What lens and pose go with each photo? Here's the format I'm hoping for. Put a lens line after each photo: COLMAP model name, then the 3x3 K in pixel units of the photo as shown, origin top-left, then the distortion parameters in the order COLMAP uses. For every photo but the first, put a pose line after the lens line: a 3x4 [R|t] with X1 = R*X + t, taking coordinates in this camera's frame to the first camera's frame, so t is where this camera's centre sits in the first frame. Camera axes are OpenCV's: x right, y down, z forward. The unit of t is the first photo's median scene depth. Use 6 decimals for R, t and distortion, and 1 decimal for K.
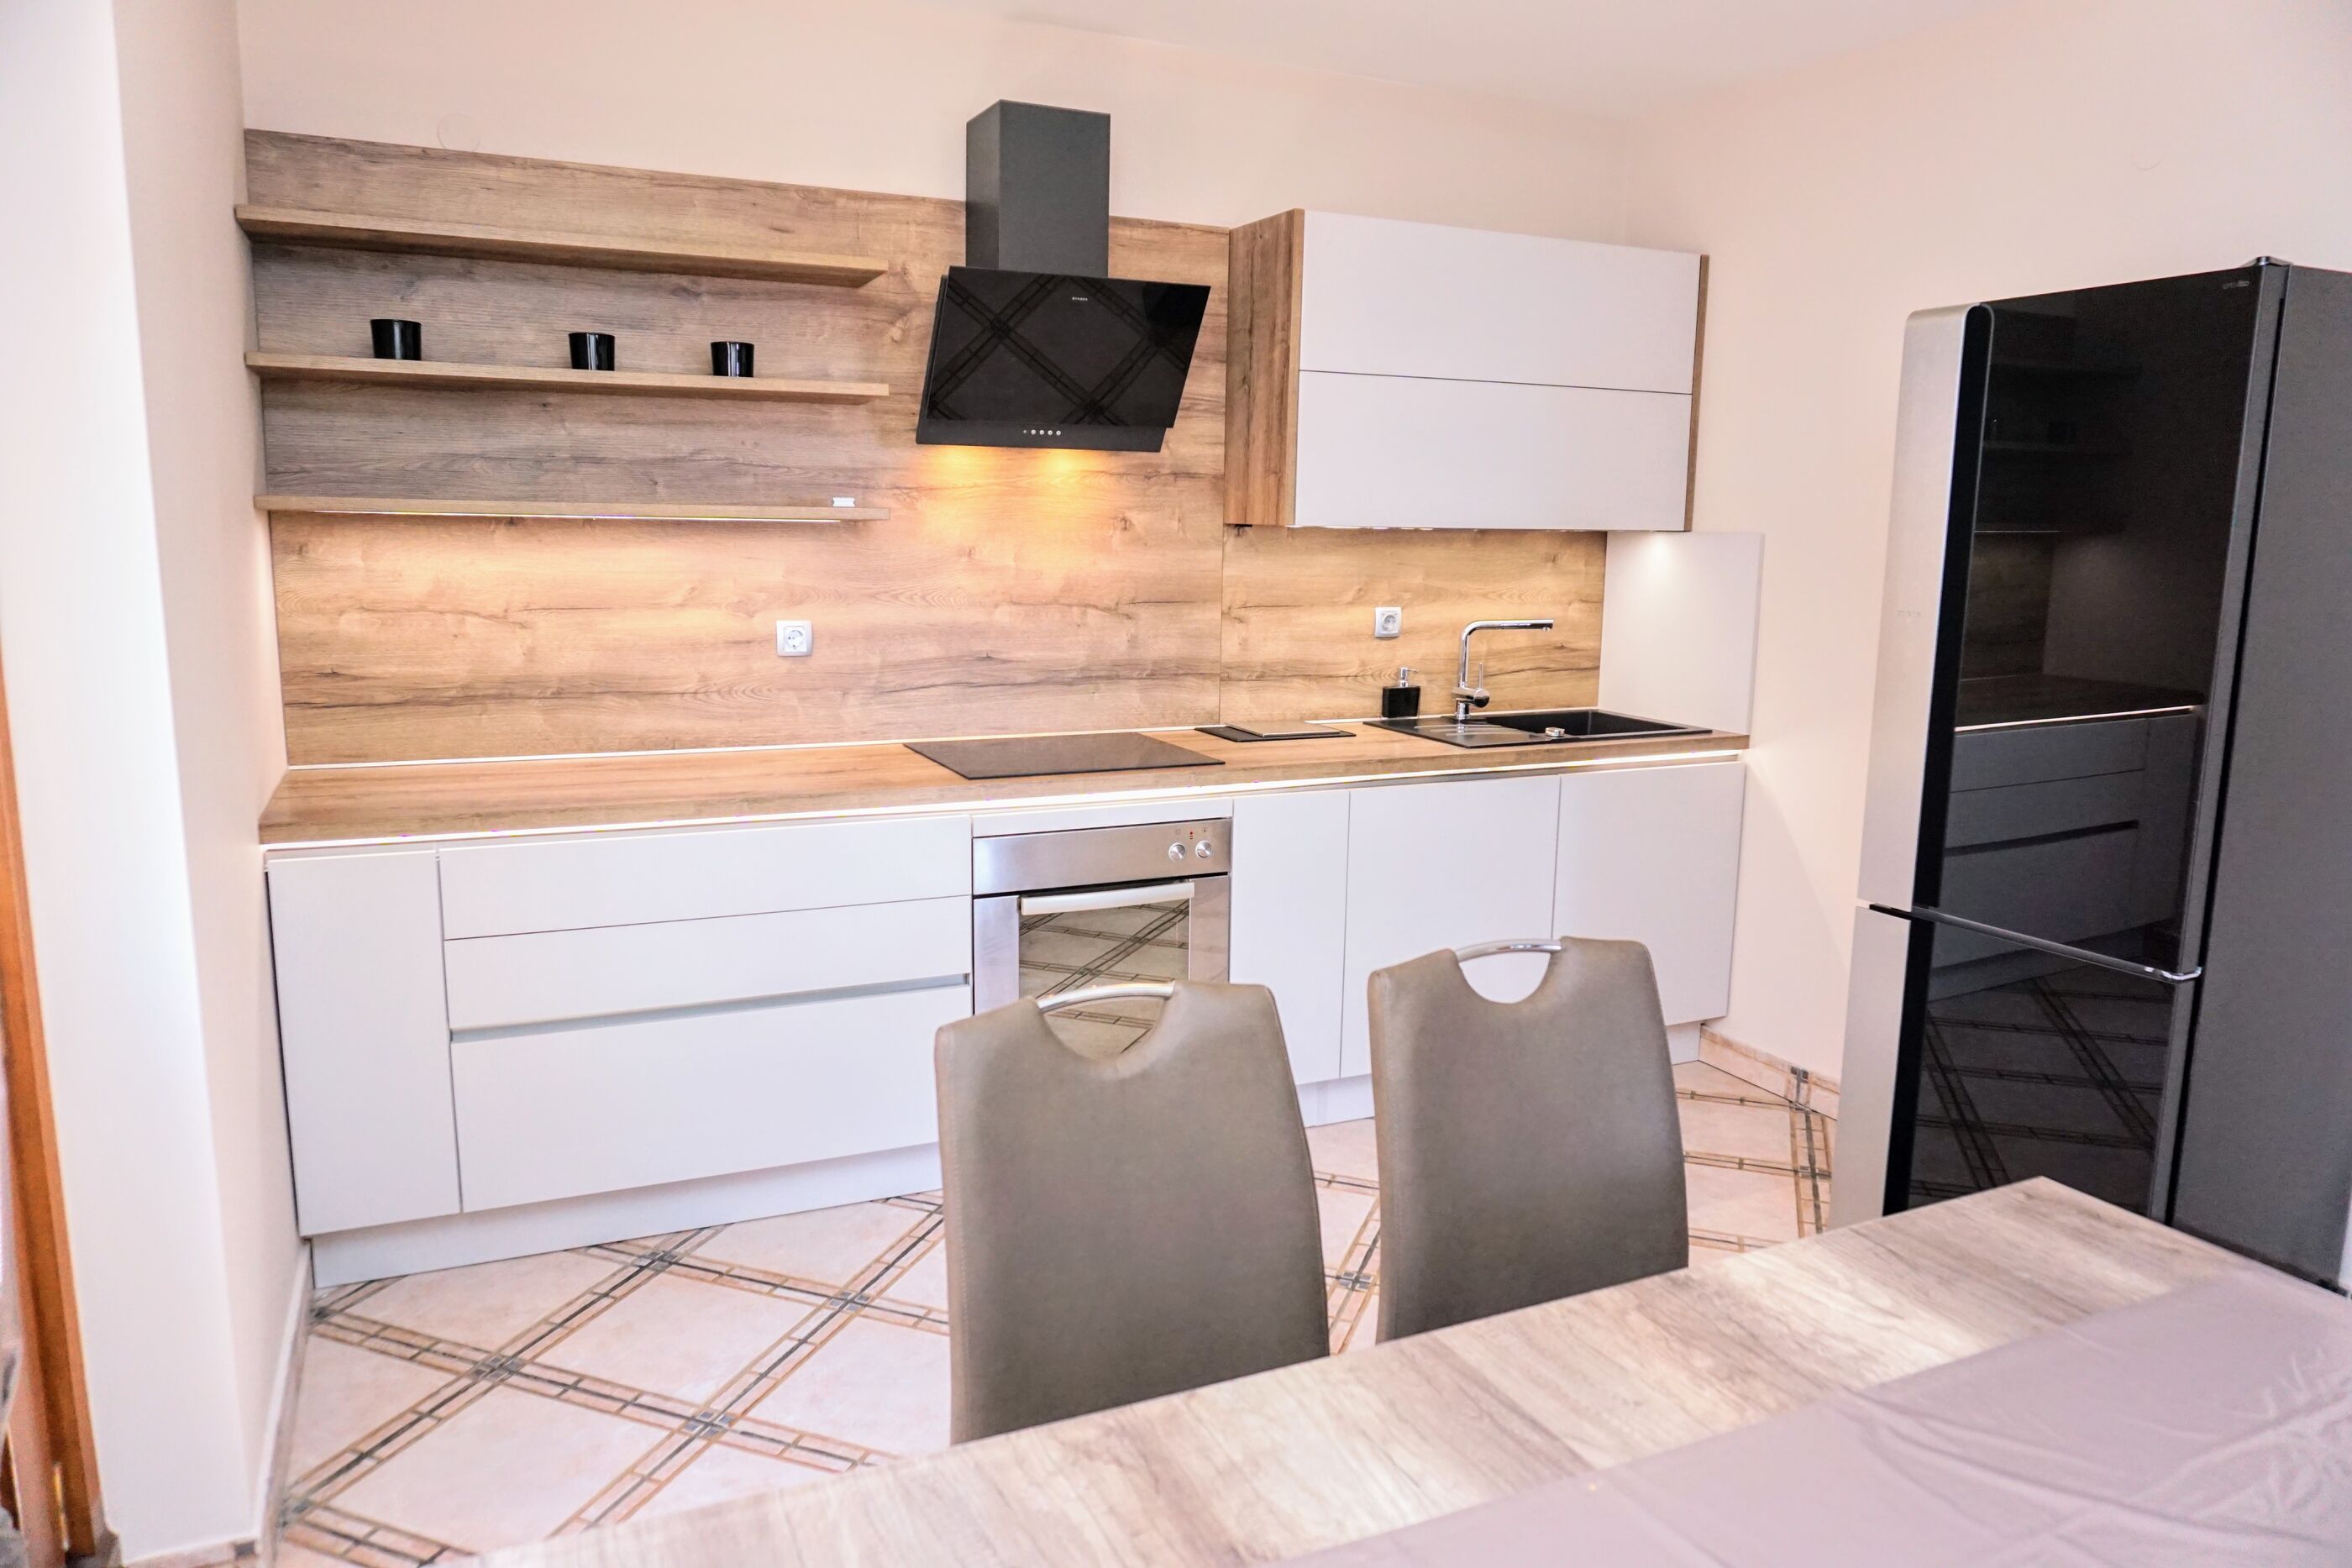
lens RADIAL K [[1604.6, 0, 1169.8], [0, 1604.6, 779.7], [0, 0, 1]] dist [-0.035751, 0.041480]
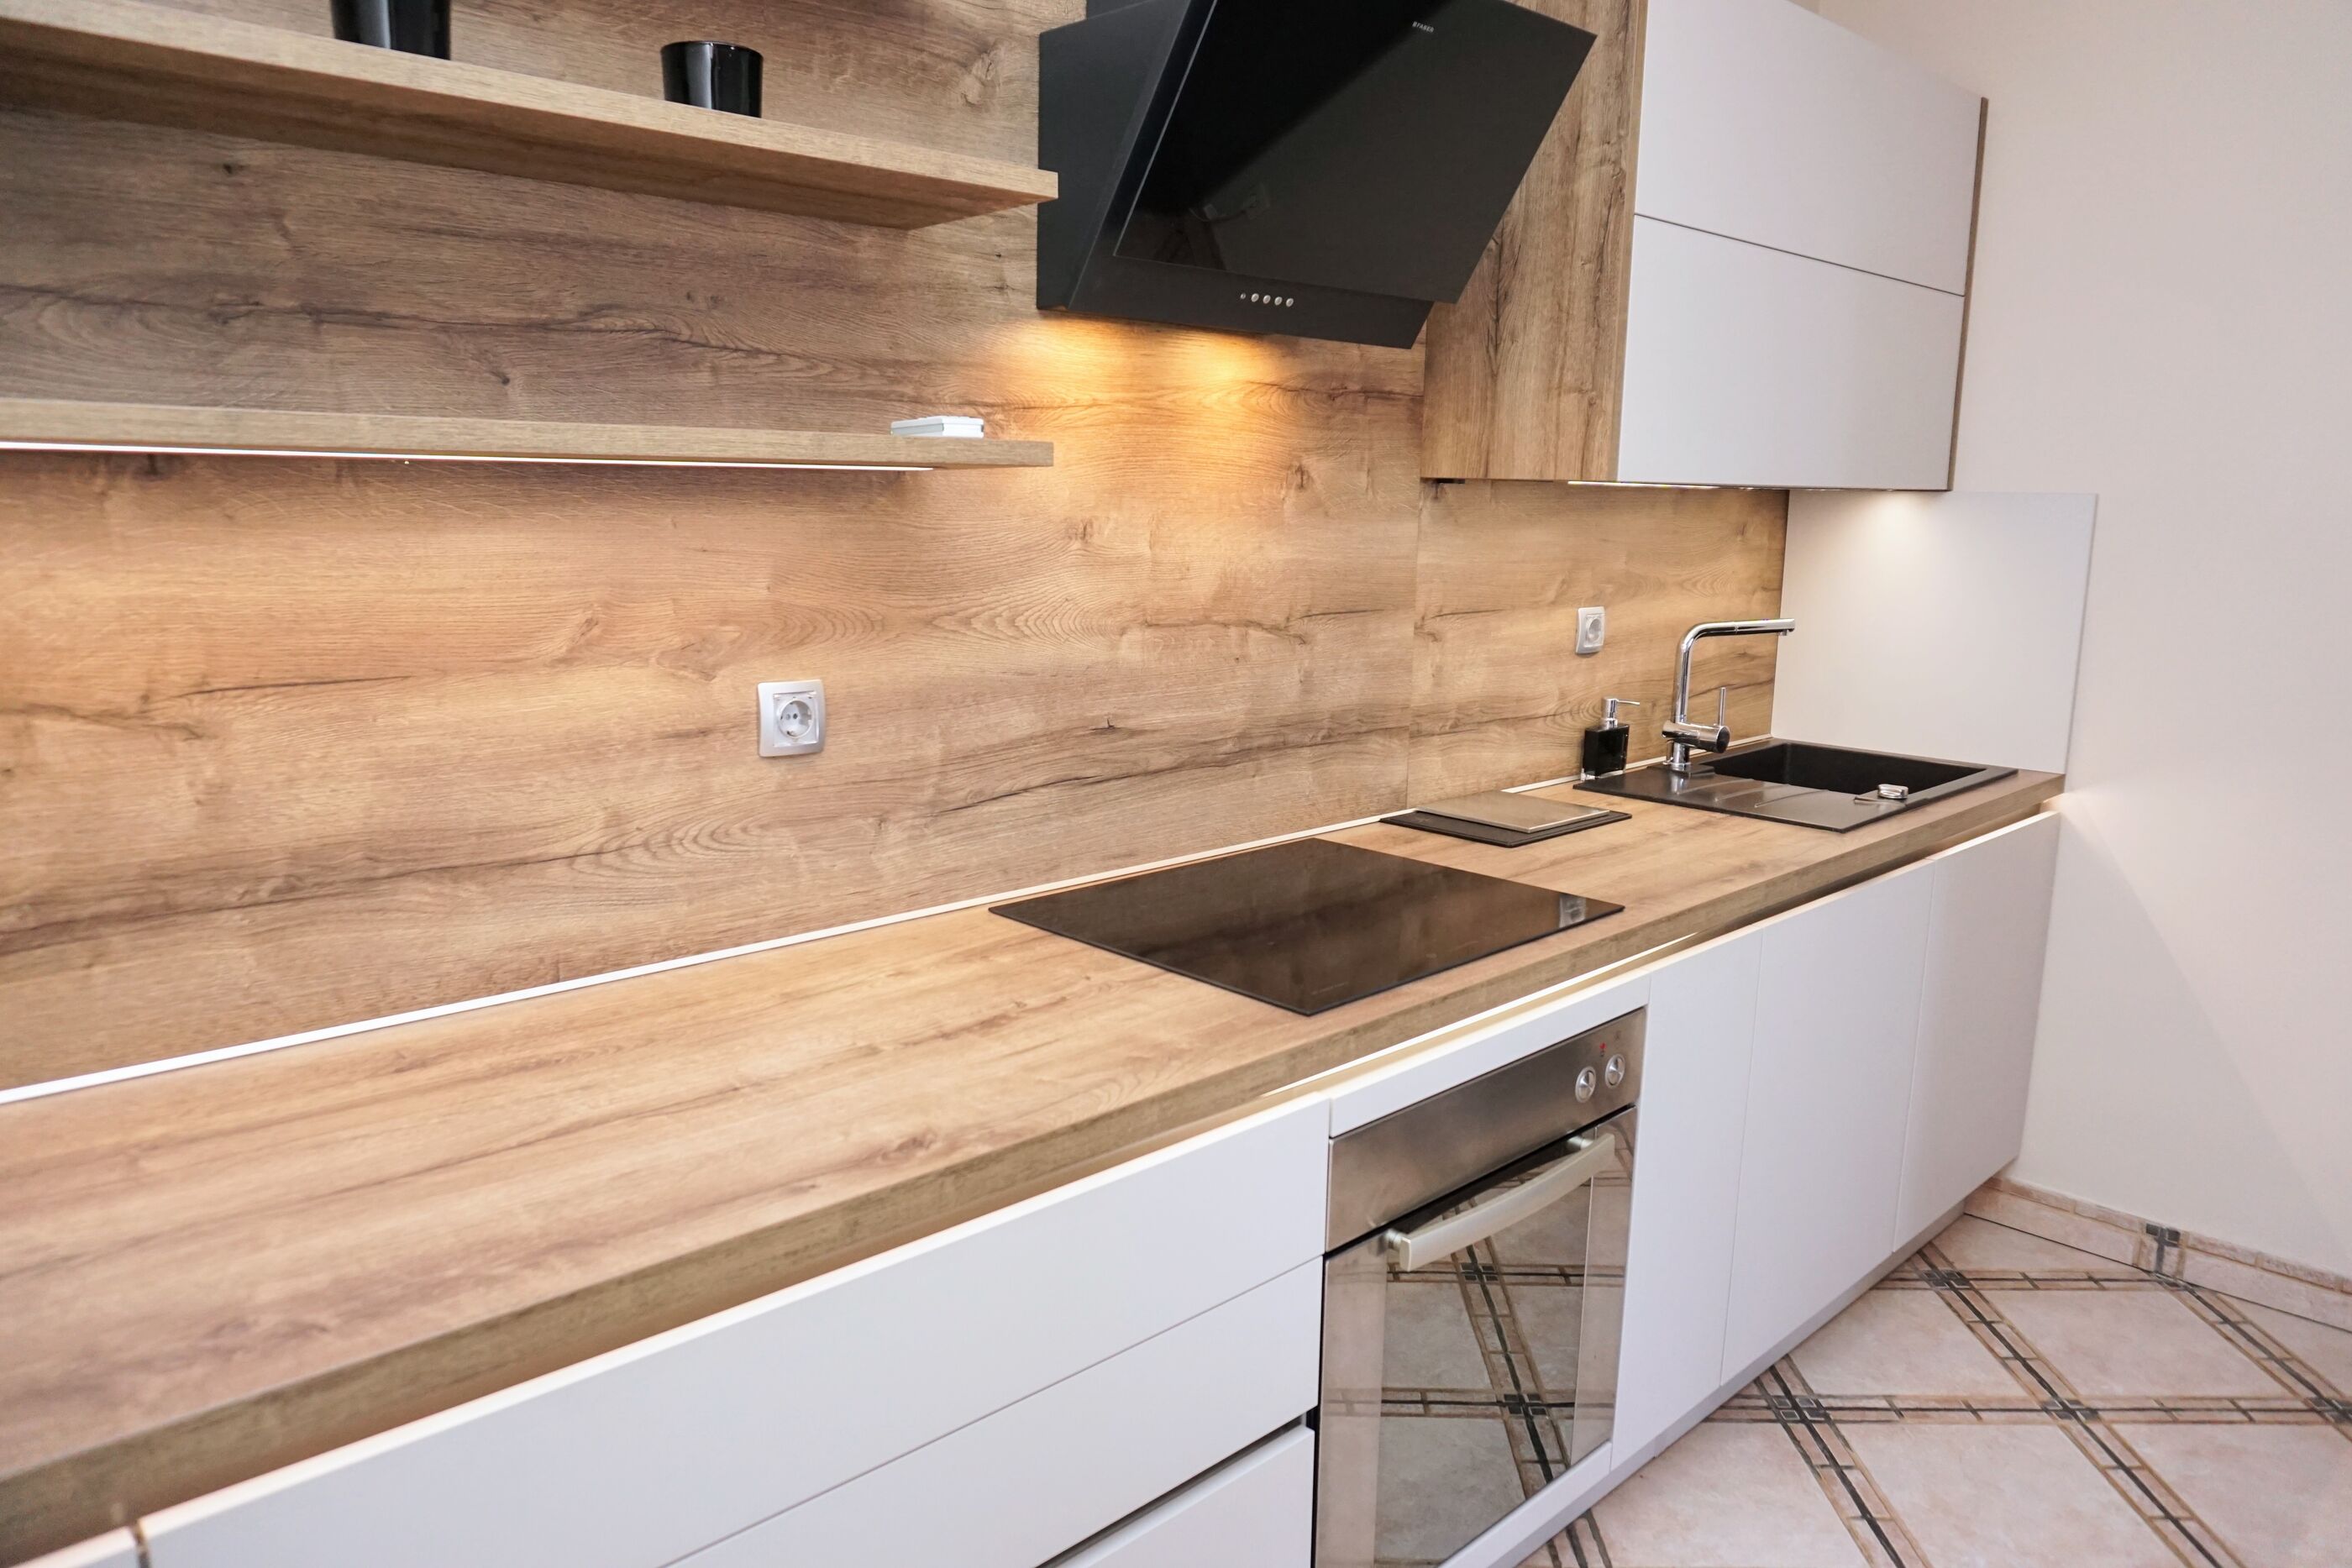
lens RADIAL K [[1605.3, 0, 1178.5], [0, 1605.3, 788.1], [0, 0, 1]] dist [-0.040987, 0.000797]
pose [[0.945591, -0.061664, 0.319462, -0.265757], [0.052711, 0.997939, 0.036605, -0.074970], [-0.321060, -0.017774, 0.946892, 0.487248]]
